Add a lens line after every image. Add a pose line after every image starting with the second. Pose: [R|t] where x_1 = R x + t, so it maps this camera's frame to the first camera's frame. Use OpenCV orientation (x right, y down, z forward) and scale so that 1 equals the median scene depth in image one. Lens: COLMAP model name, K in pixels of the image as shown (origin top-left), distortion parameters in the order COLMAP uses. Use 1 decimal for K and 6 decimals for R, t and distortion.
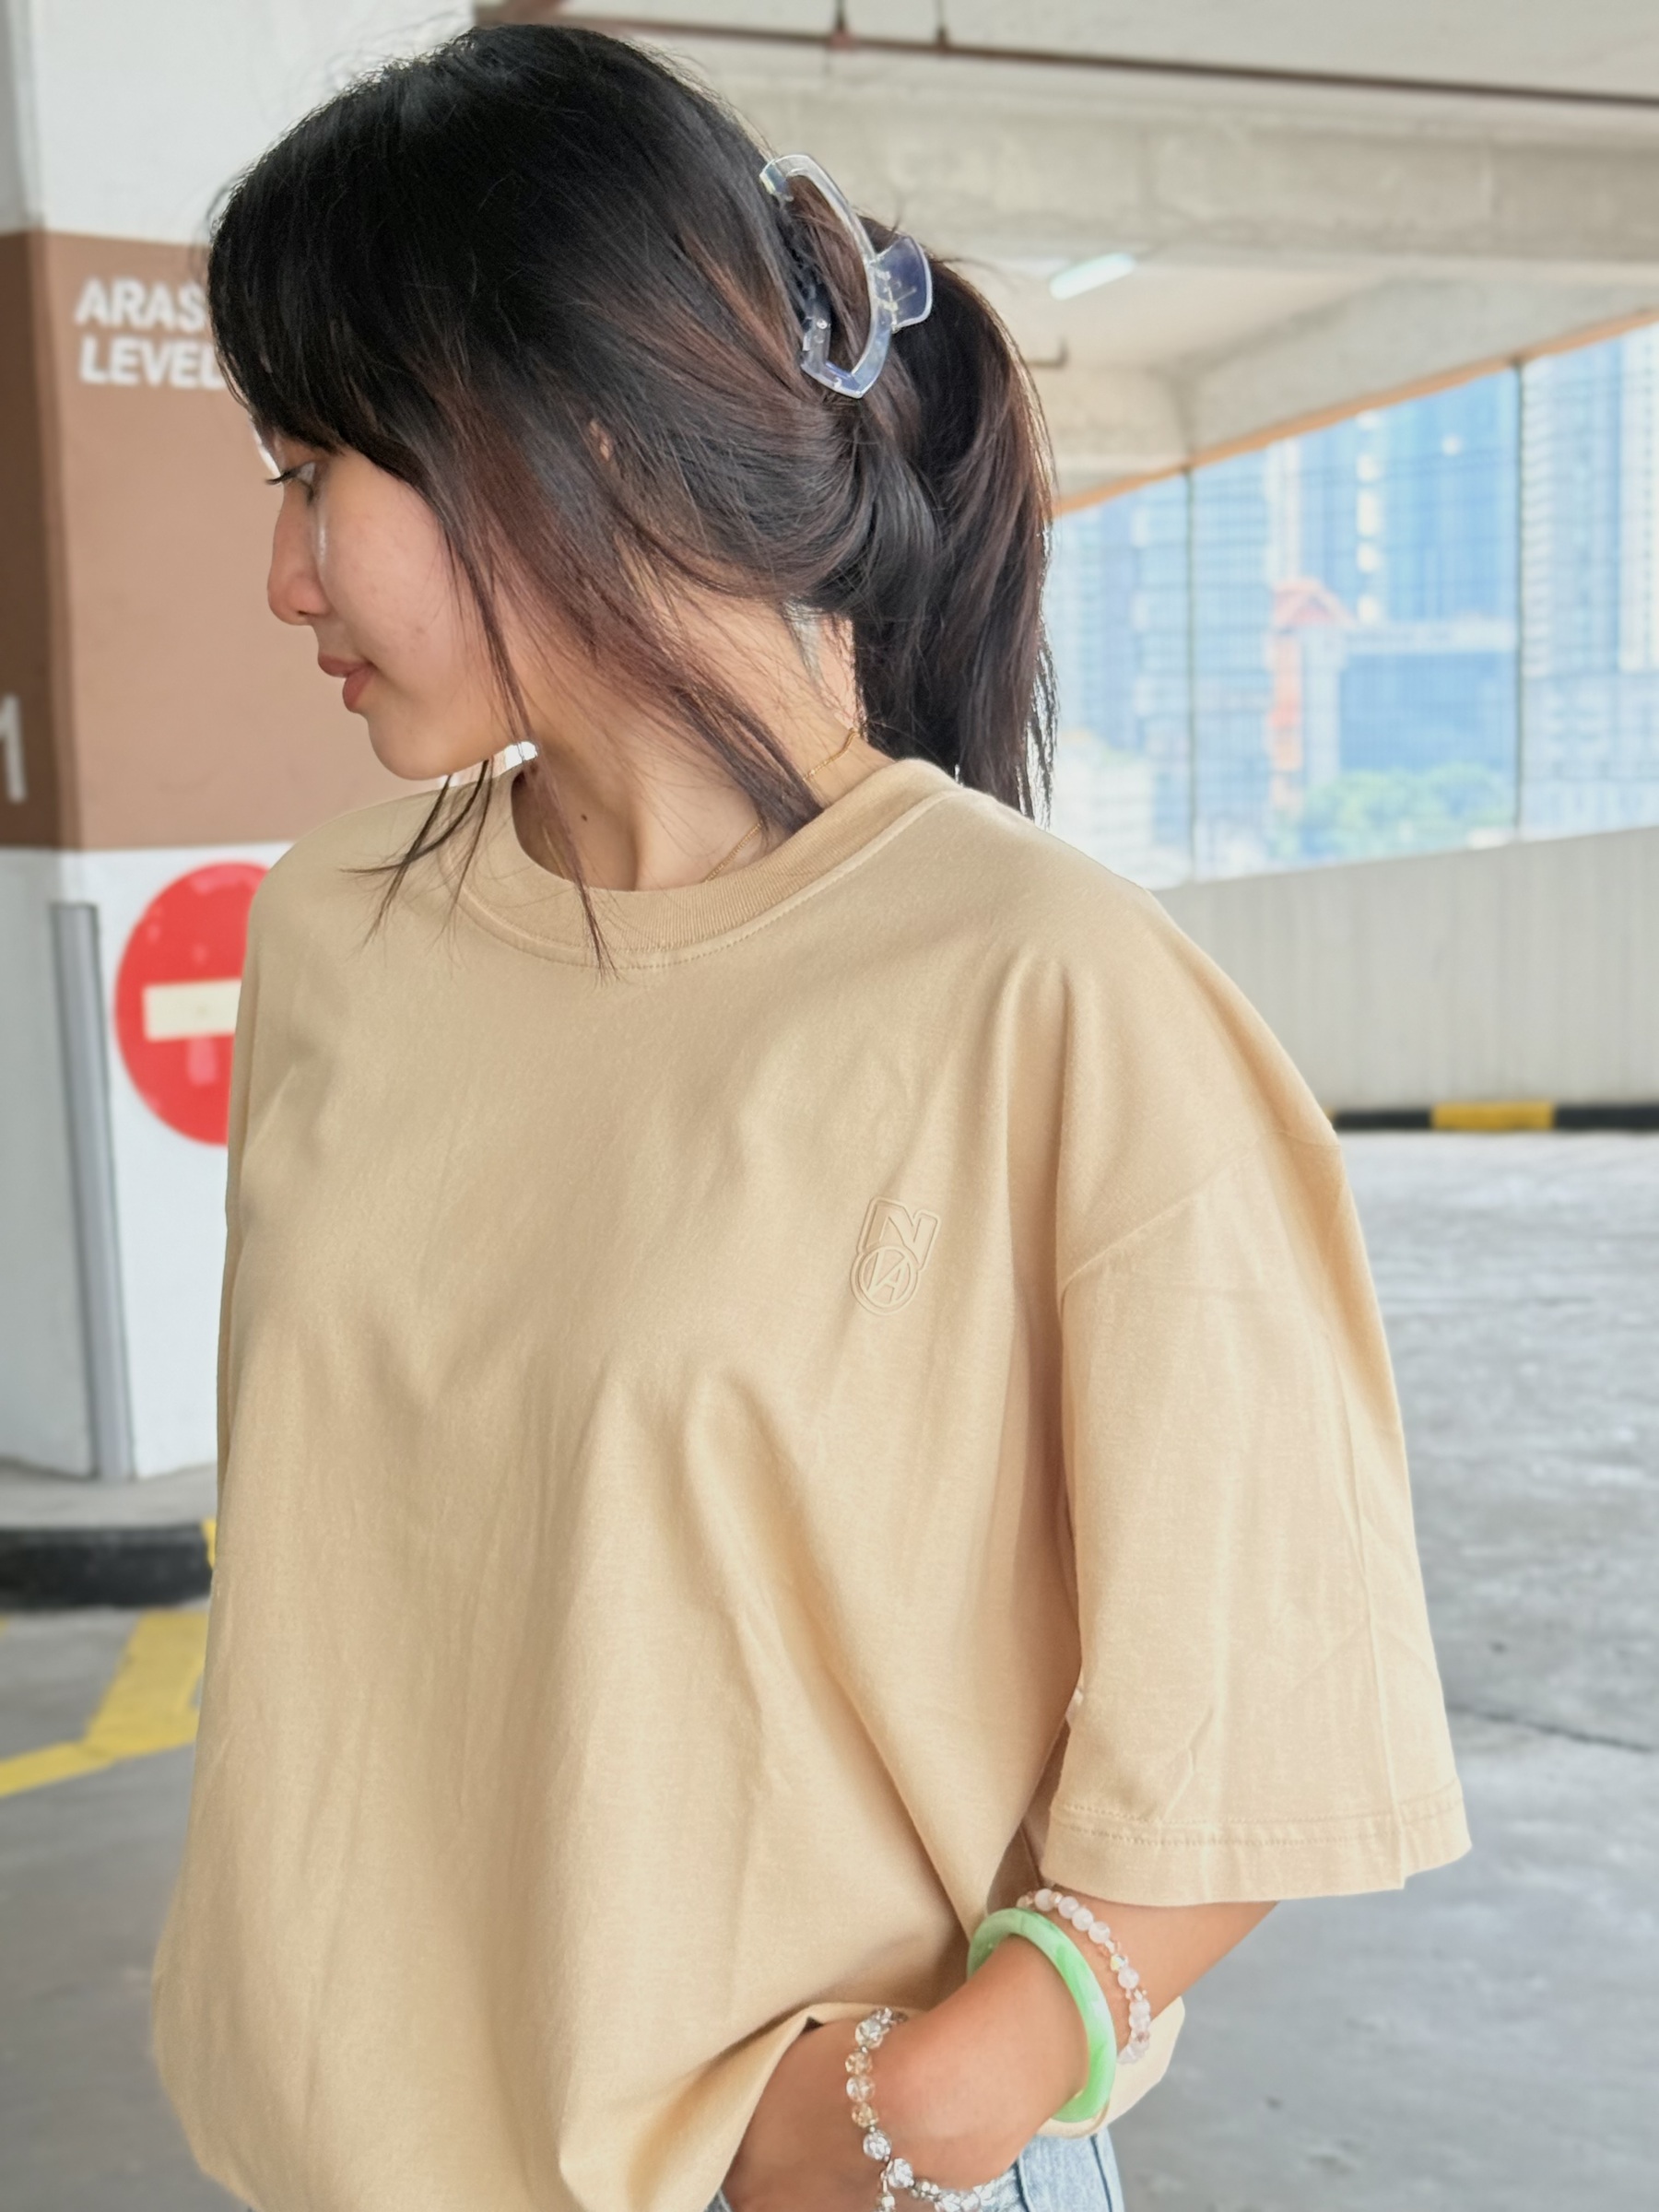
lens RADIAL K [[3565.8, 0, 829.5], [0, 3565.8, 1106.0], [0, 0, 1]] dist [0.112587, 0.067644]
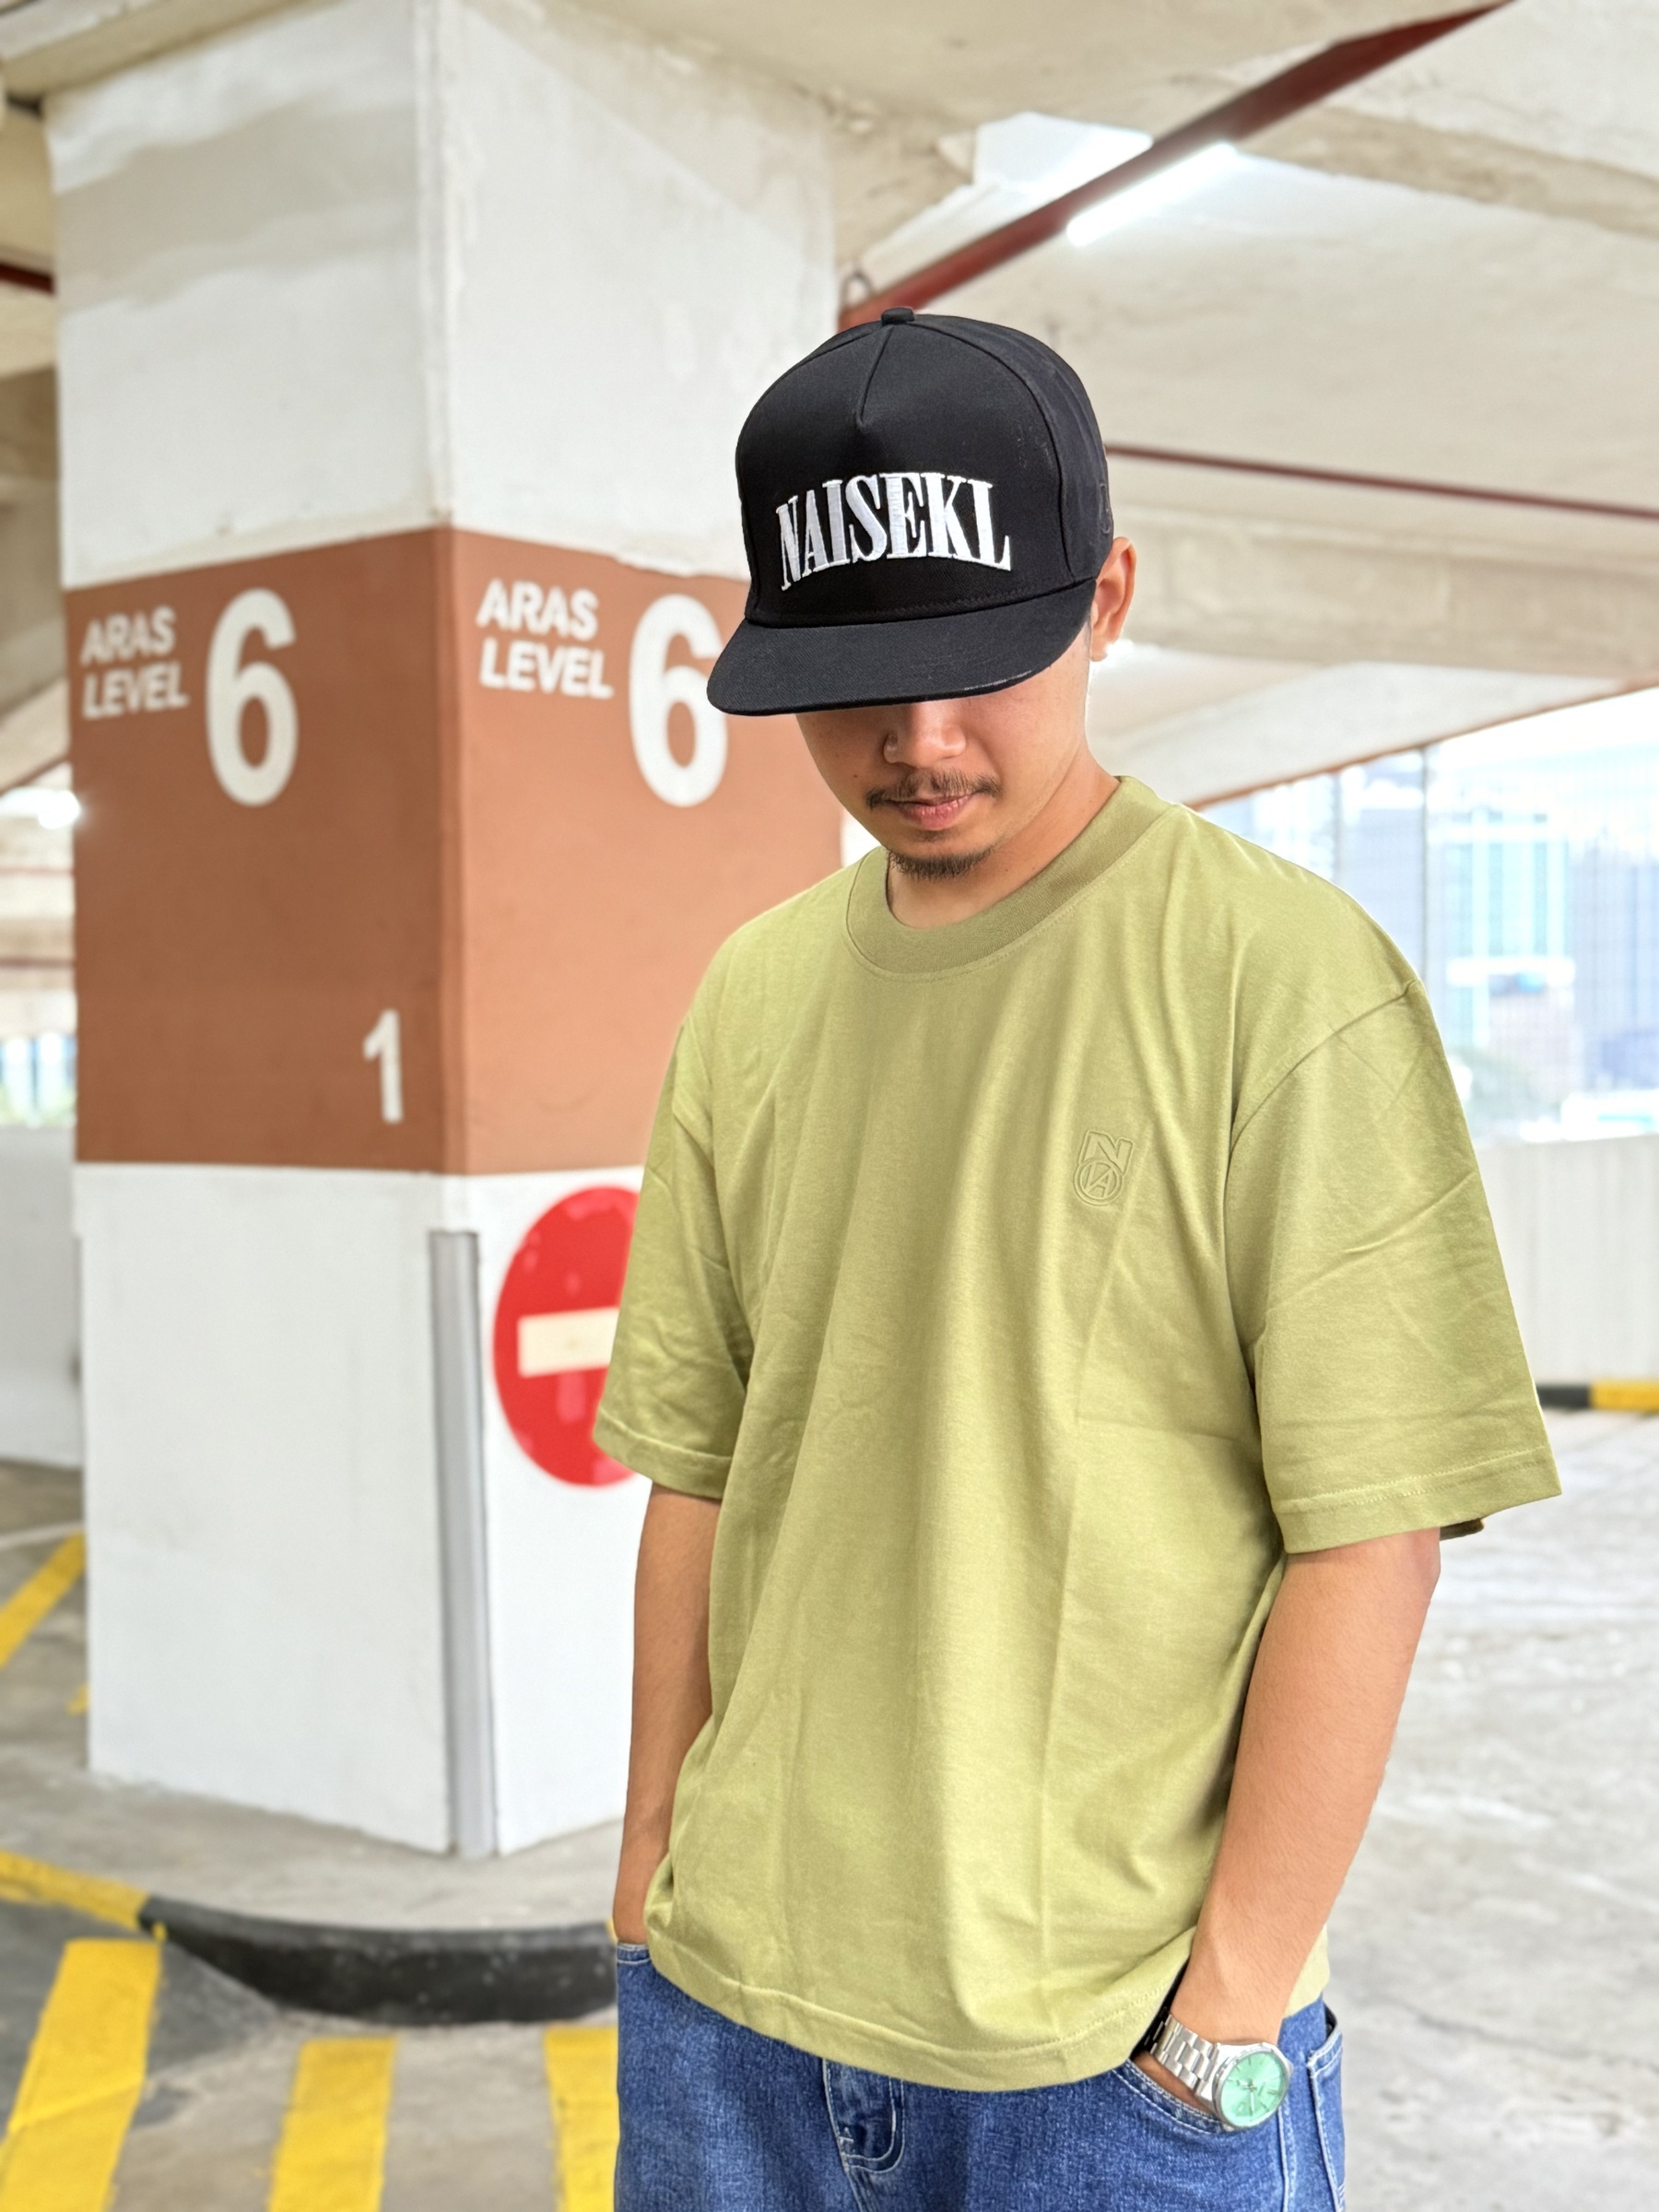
lens RADIAL K [[2844.7, 0, 829.5], [0, 2844.7, 1106.0], [0, 0, 1]] dist [0.203450, -0.551382]
pose [[0.998194, 0.009099, 0.059378, -0.157337], [-0.004032, 0.996380, -0.084915, -0.025938], [-0.059936, 0.084522, 0.994617, 0.246836]]
